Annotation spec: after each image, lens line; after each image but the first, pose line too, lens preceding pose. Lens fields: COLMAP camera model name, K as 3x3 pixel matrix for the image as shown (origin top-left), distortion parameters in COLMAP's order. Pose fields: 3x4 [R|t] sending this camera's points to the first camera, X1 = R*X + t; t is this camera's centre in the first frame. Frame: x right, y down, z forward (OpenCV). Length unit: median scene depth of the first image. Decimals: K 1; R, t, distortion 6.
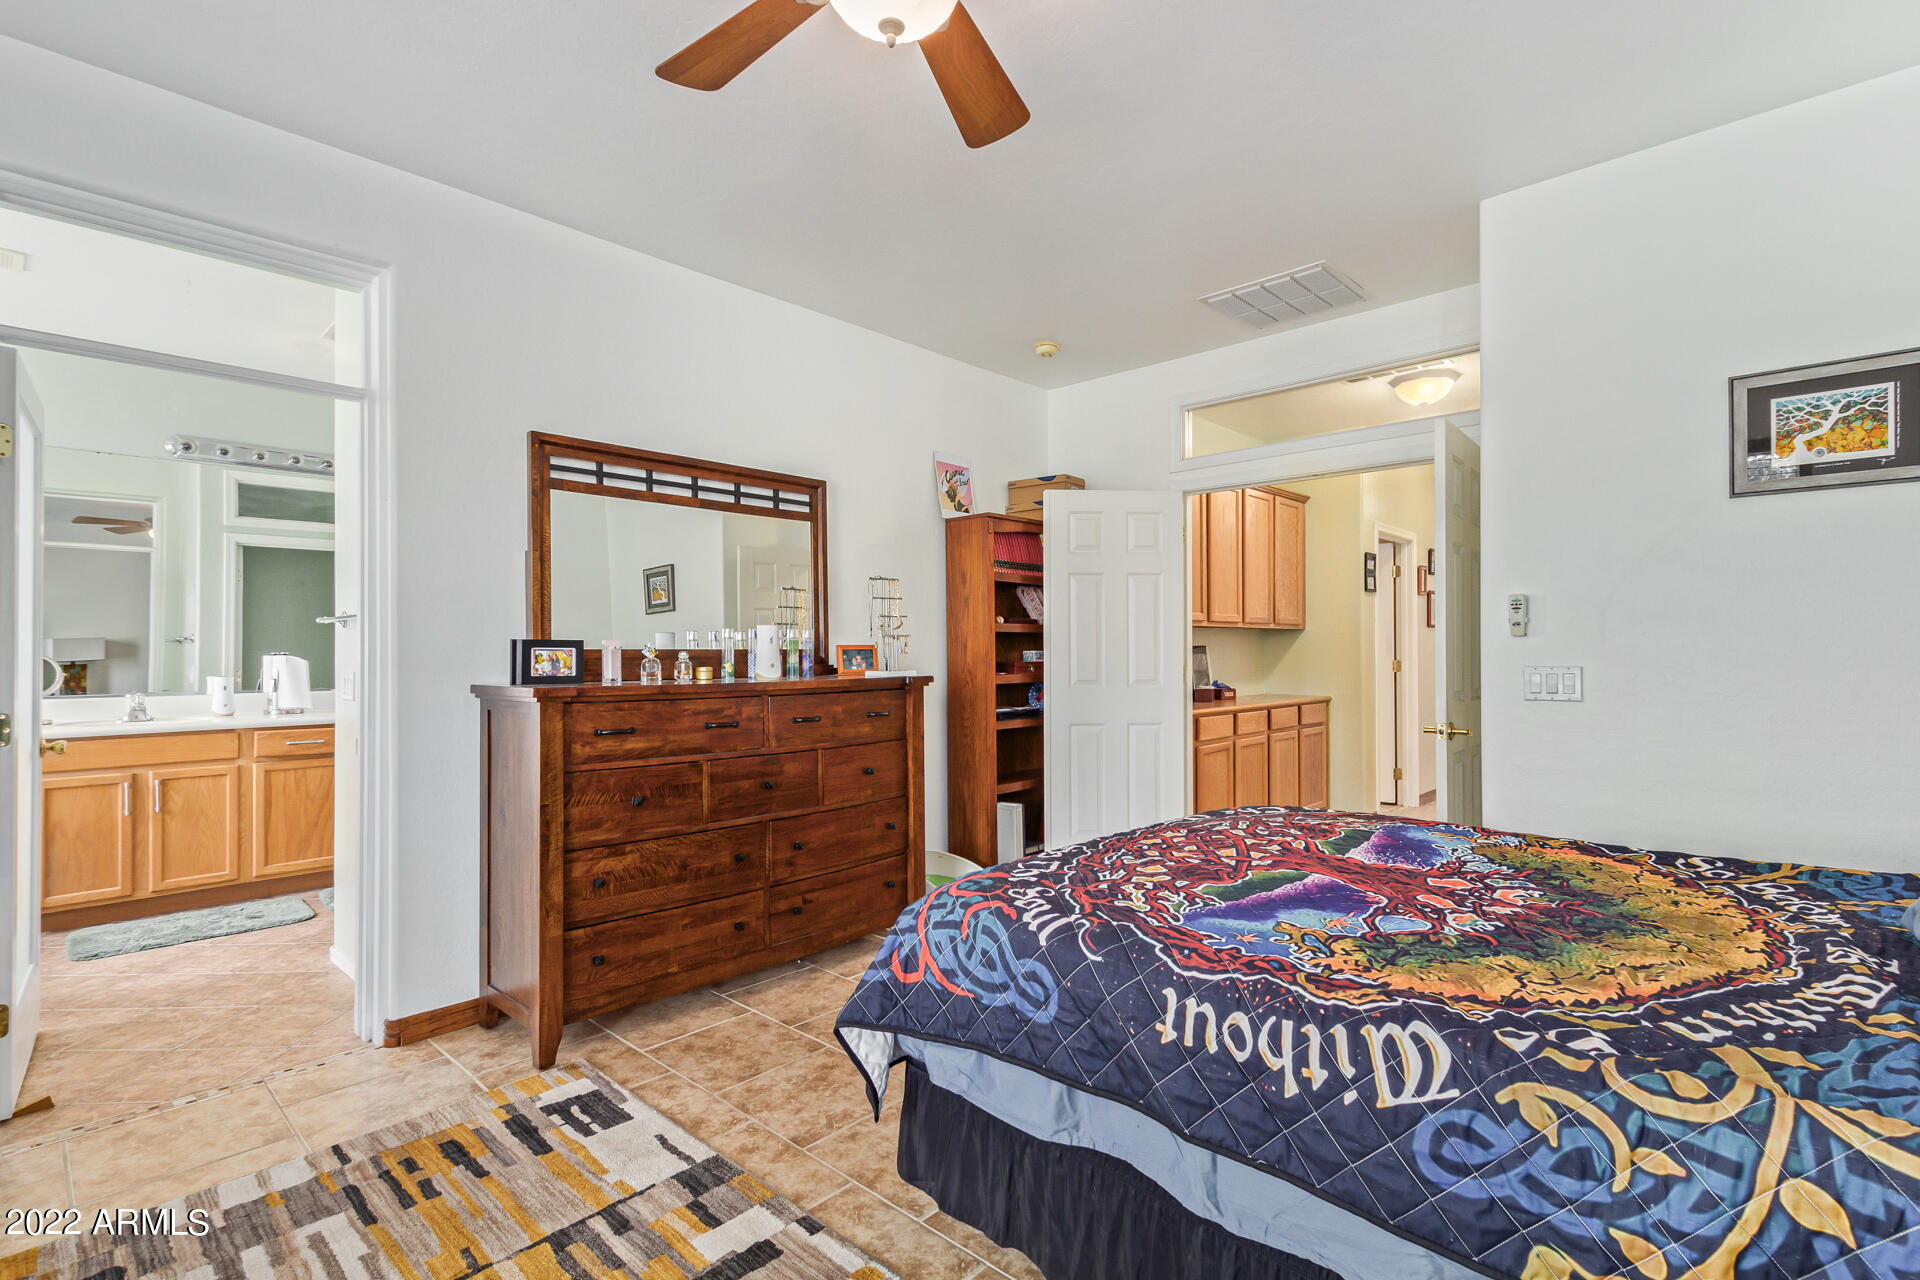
lens RADIAL K [[894.9, 0, 970.1], [0, 894.9, 647.5], [0, 0, 1]] dist [0.003963, -0.000798]
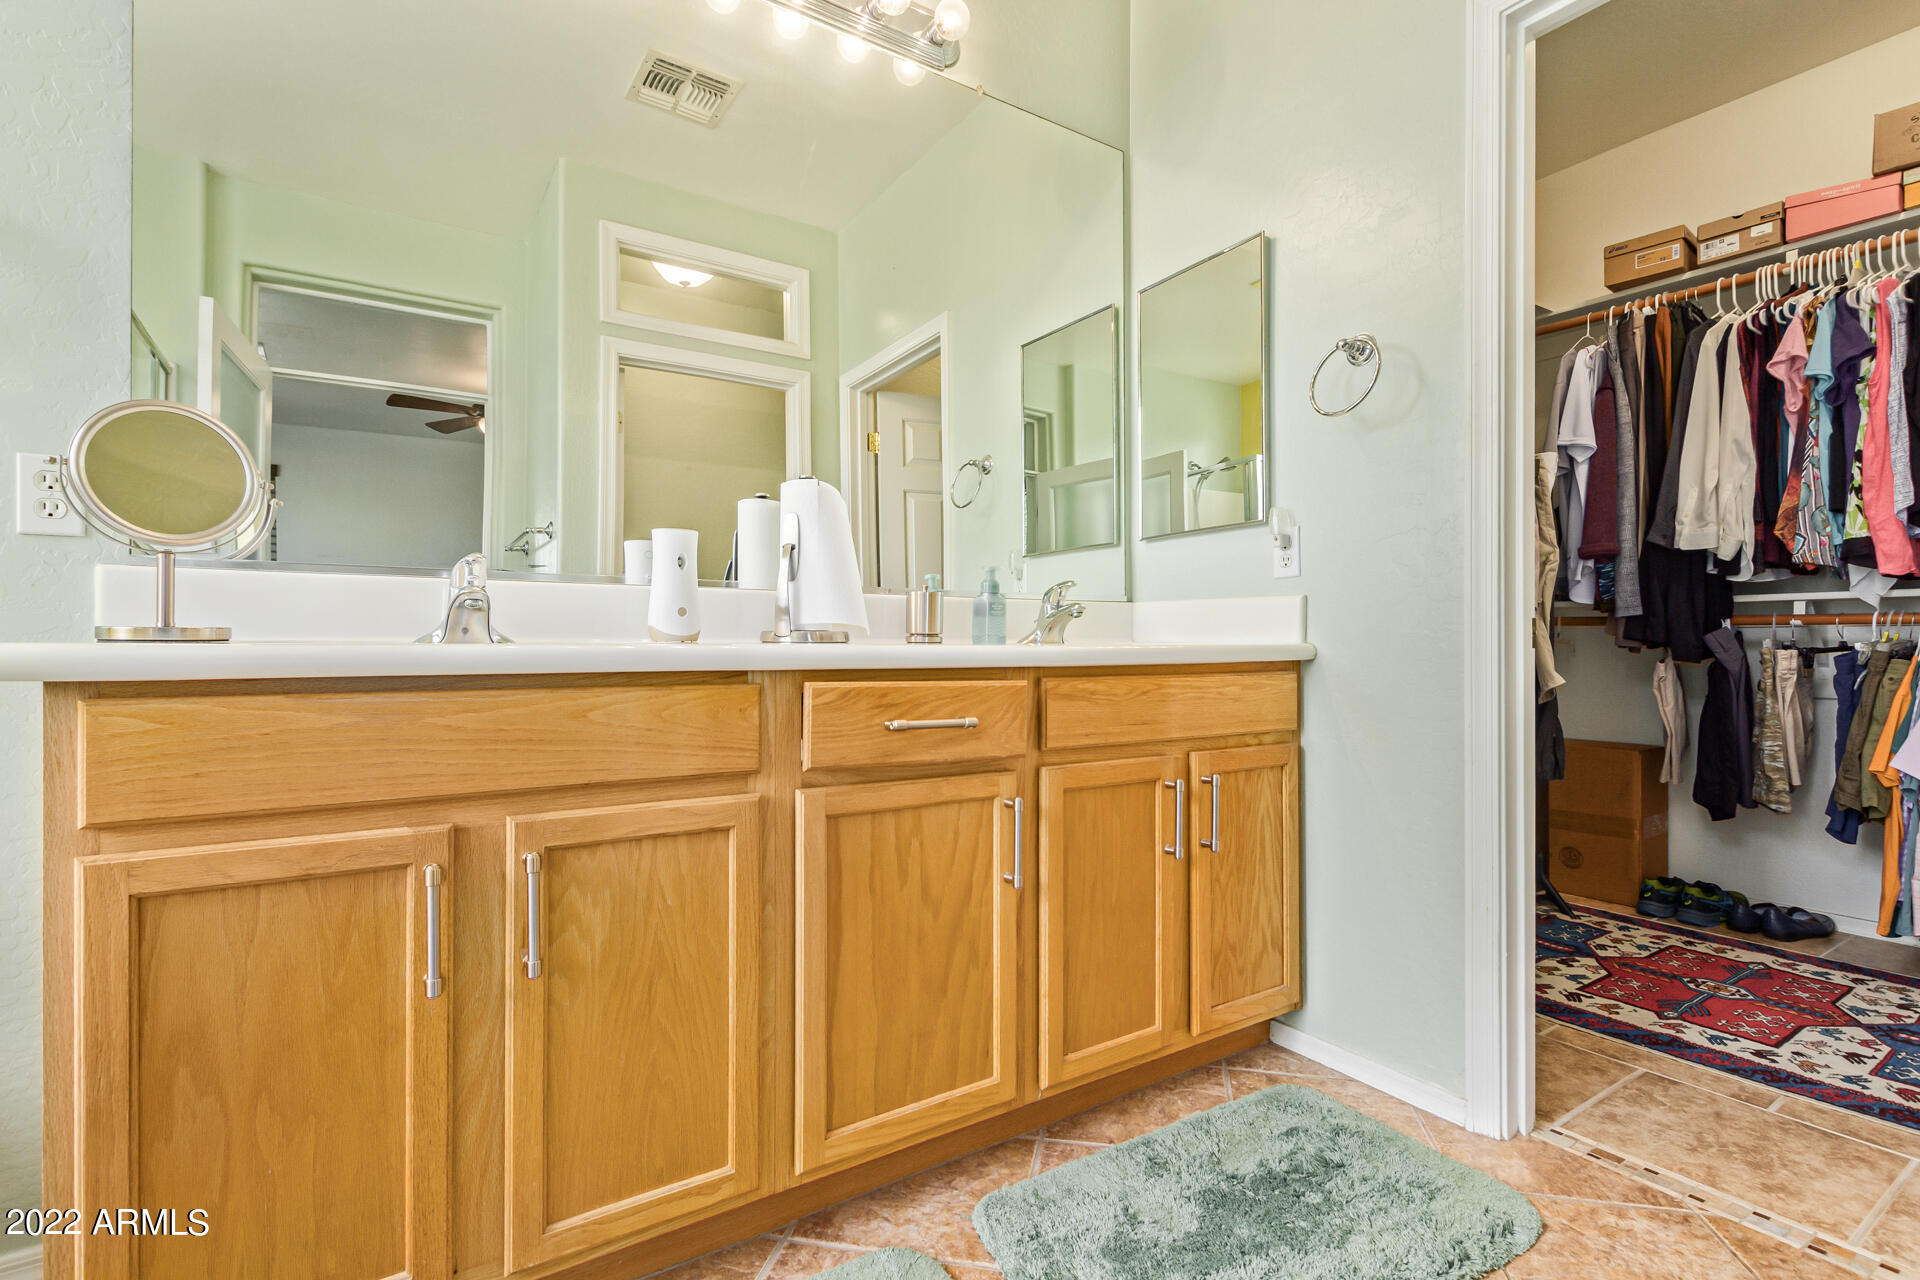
lens RADIAL K [[894.9, 0, 970.1], [0, 894.9, 647.5], [0, 0, 1]] dist [0.003963, -0.000798]
pose [[0.973068, 0.003008, -0.230500, -0.717344], [-0.003823, 0.999988, -0.003087, 0.088556], [0.230488, 0.003885, 0.973067, 0.770704]]
